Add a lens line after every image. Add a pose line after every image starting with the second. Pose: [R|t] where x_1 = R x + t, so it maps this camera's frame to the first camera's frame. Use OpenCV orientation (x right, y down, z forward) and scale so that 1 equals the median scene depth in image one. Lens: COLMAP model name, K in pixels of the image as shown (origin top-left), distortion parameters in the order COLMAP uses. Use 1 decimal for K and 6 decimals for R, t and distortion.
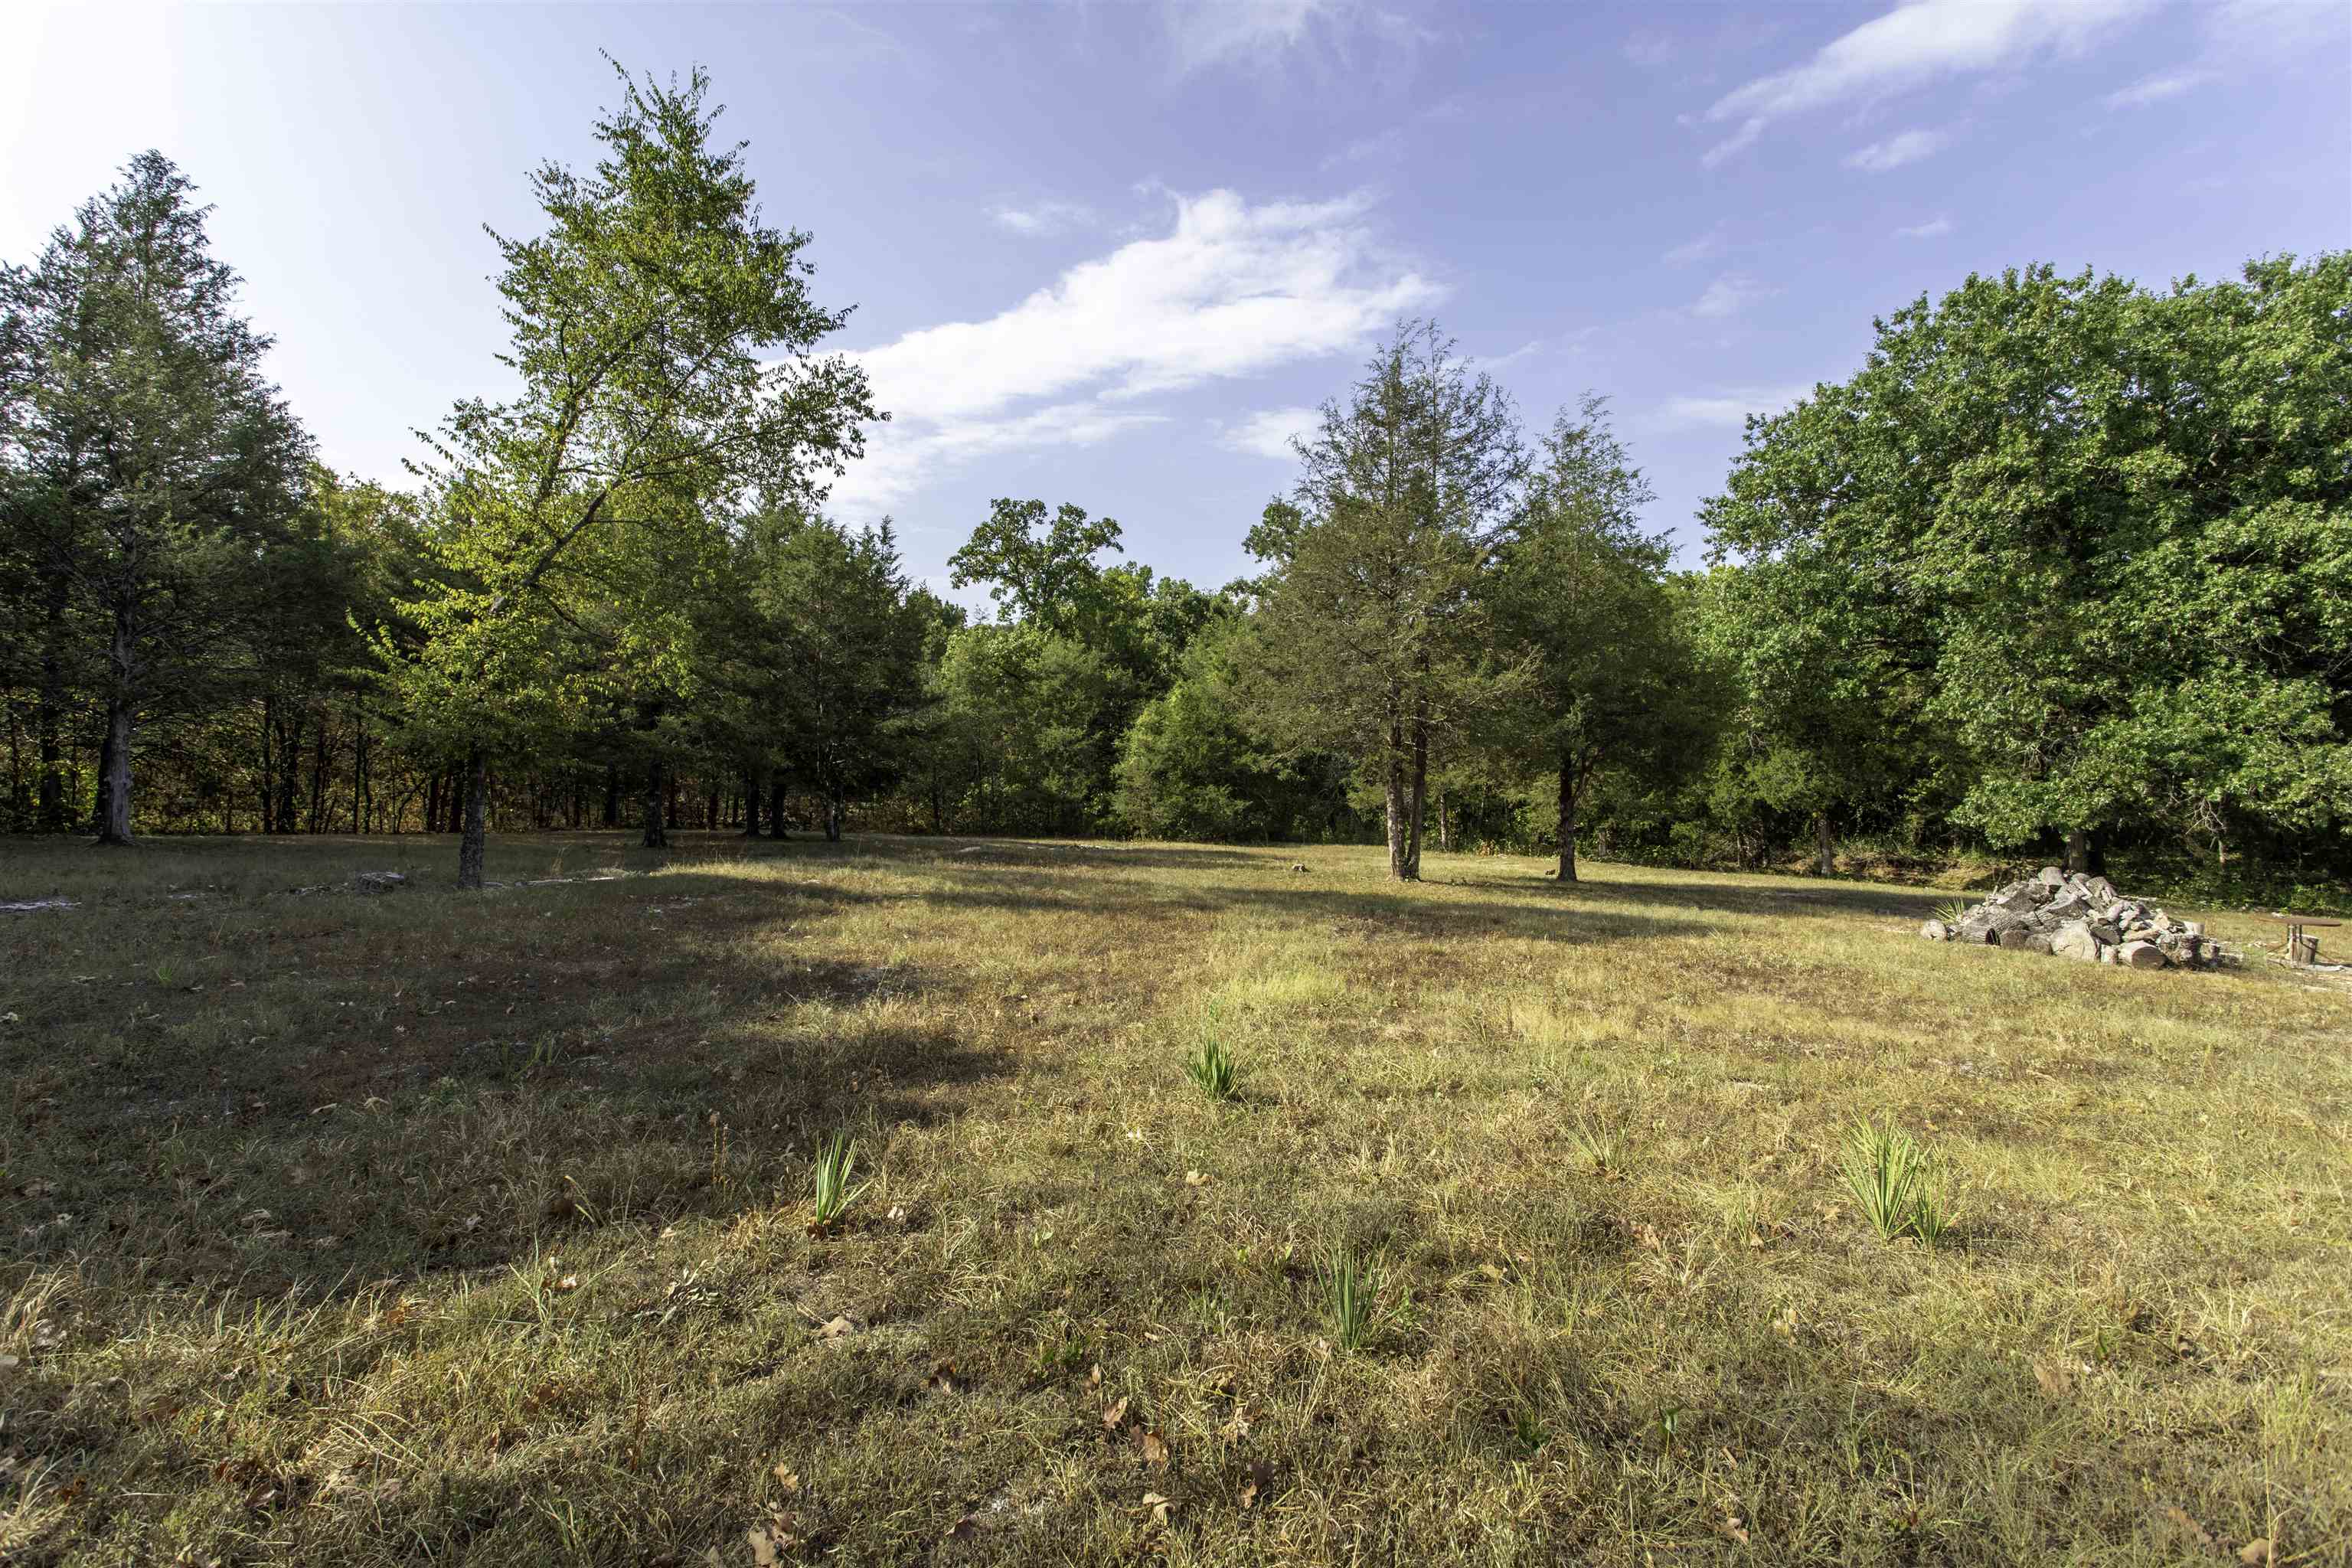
lens RADIAL K [[1111.9, 0, 1164.8], [0, 1111.9, 786.5], [0, 0, 1]] dist [-0.021507, -0.000146]
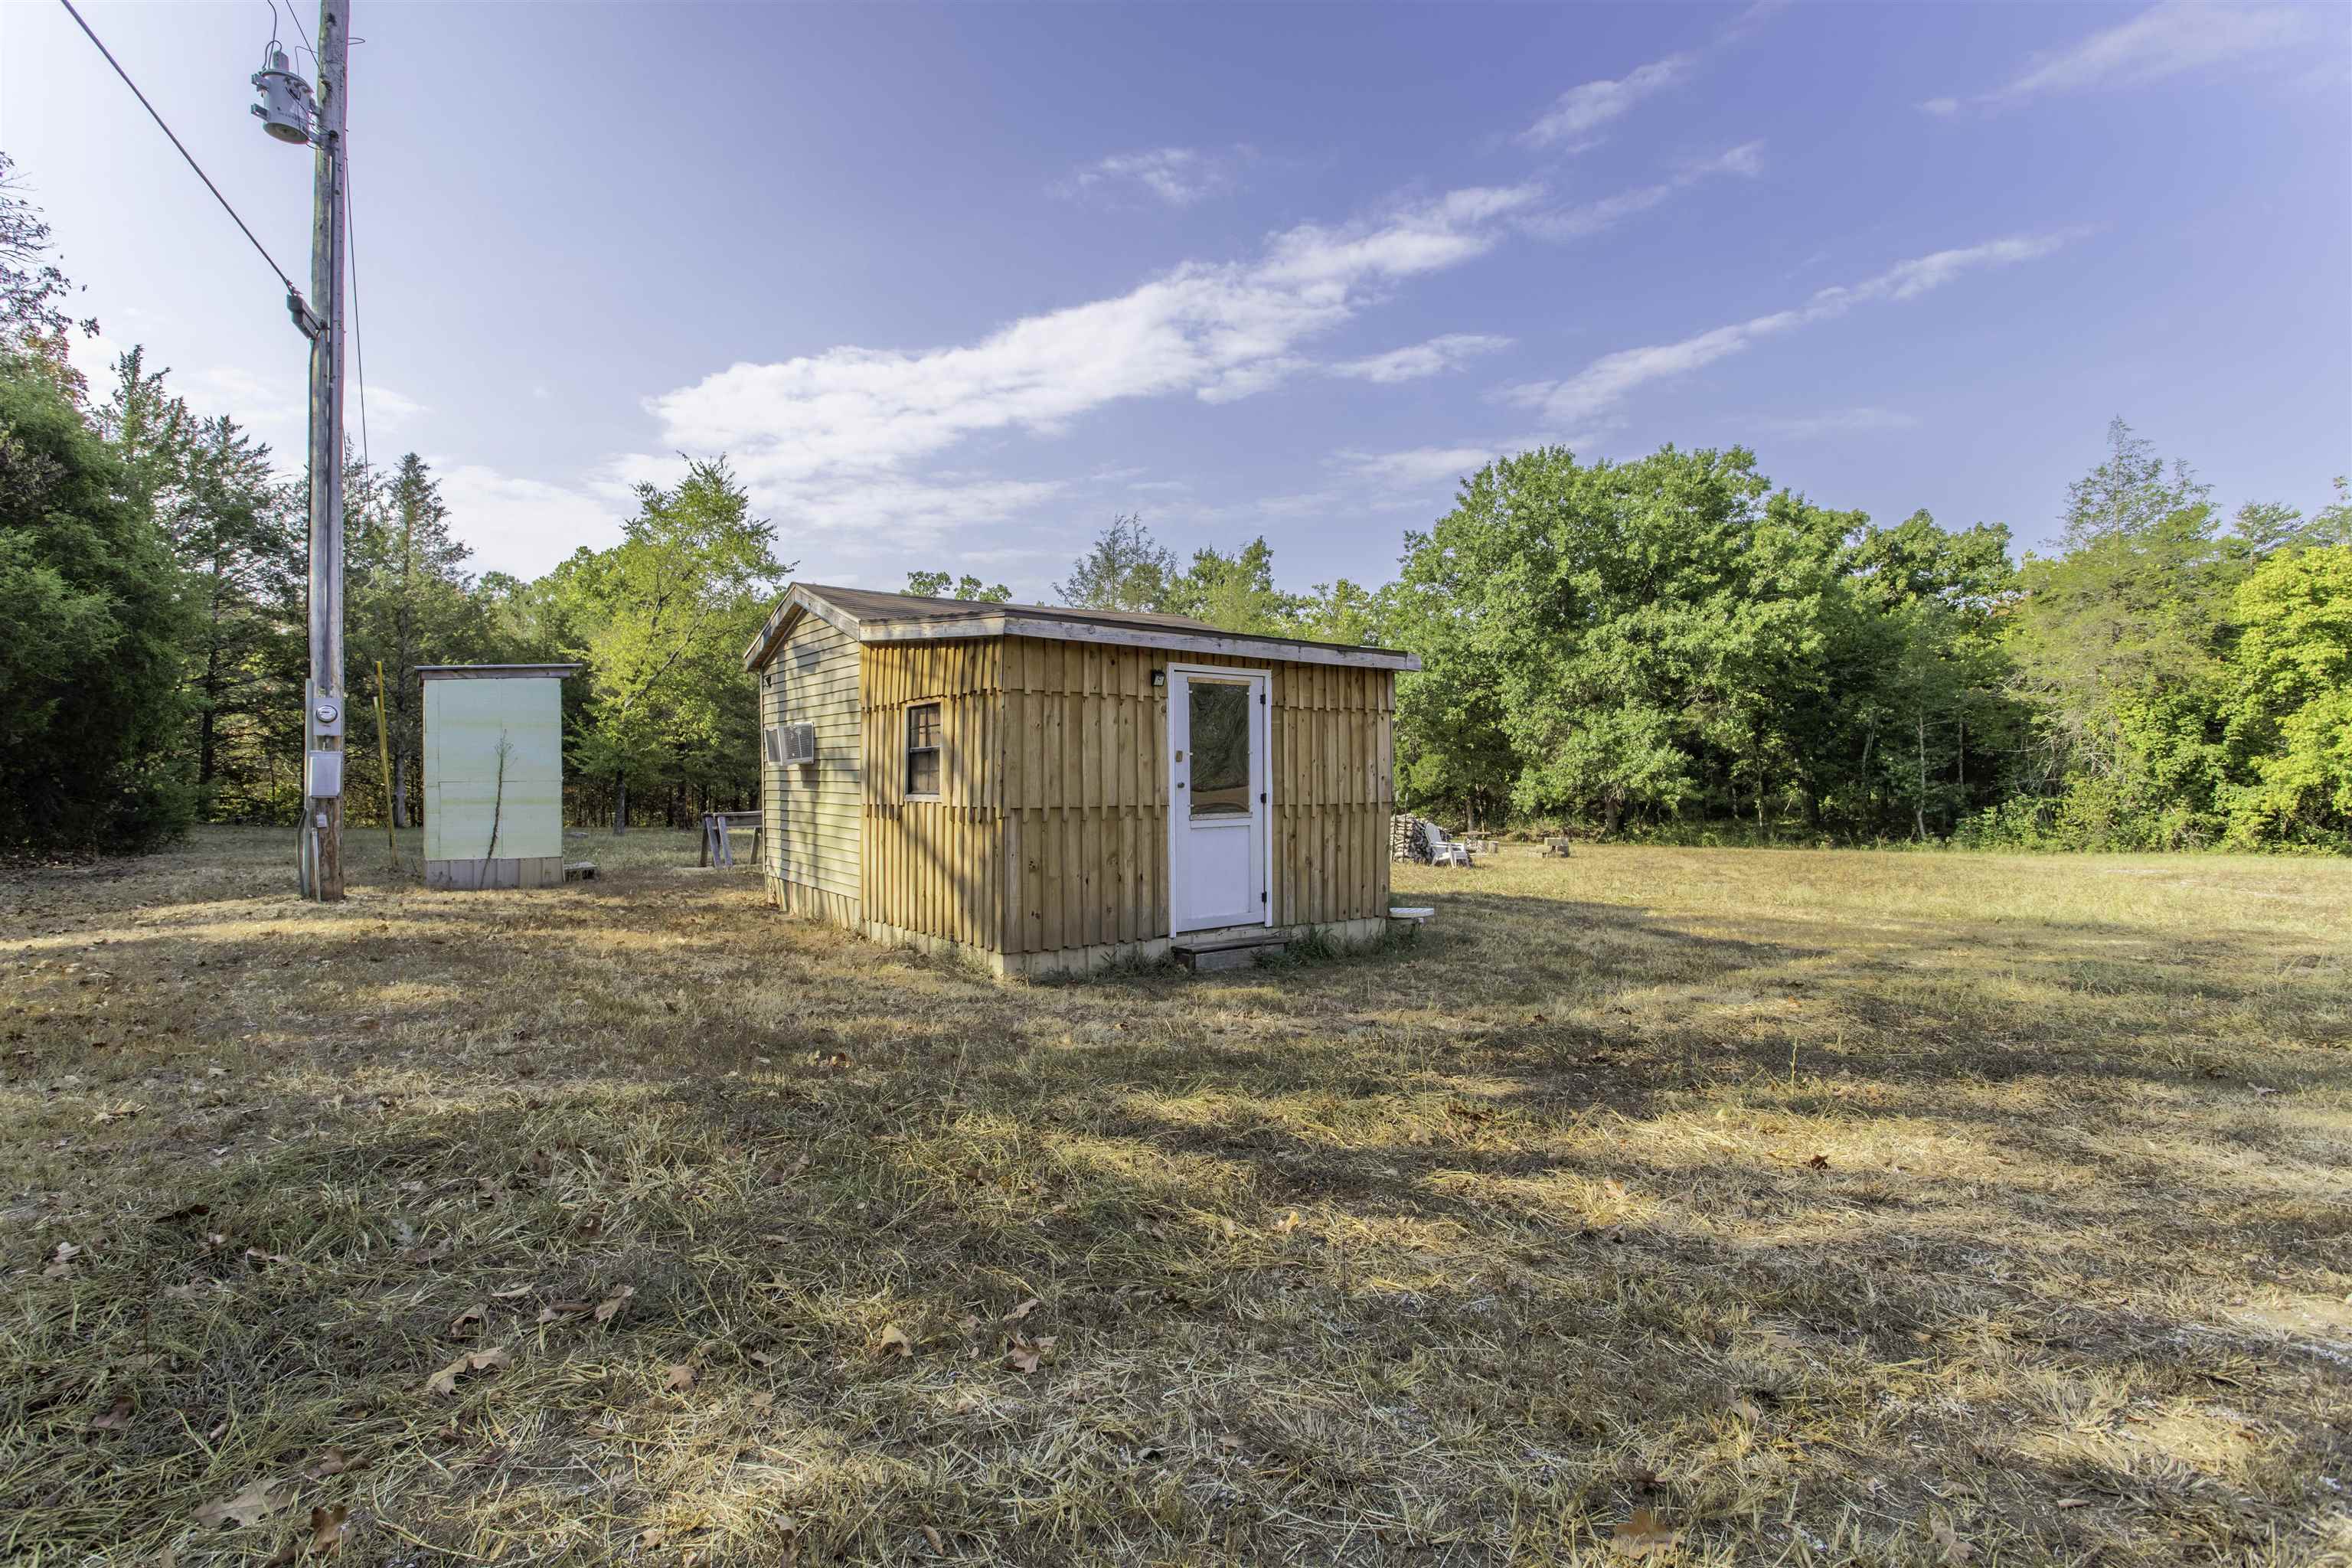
lens RADIAL K [[1111.9, 0, 1177.1], [0, 1111.9, 776.5], [0, 0, 1]] dist [-0.021507, -0.000146]
pose [[0.998460, -0.022571, 0.050677, 0.182399], [0.023539, 0.999550, -0.018592, 0.020615], [-0.050235, 0.019757, 0.998542, -0.641026]]
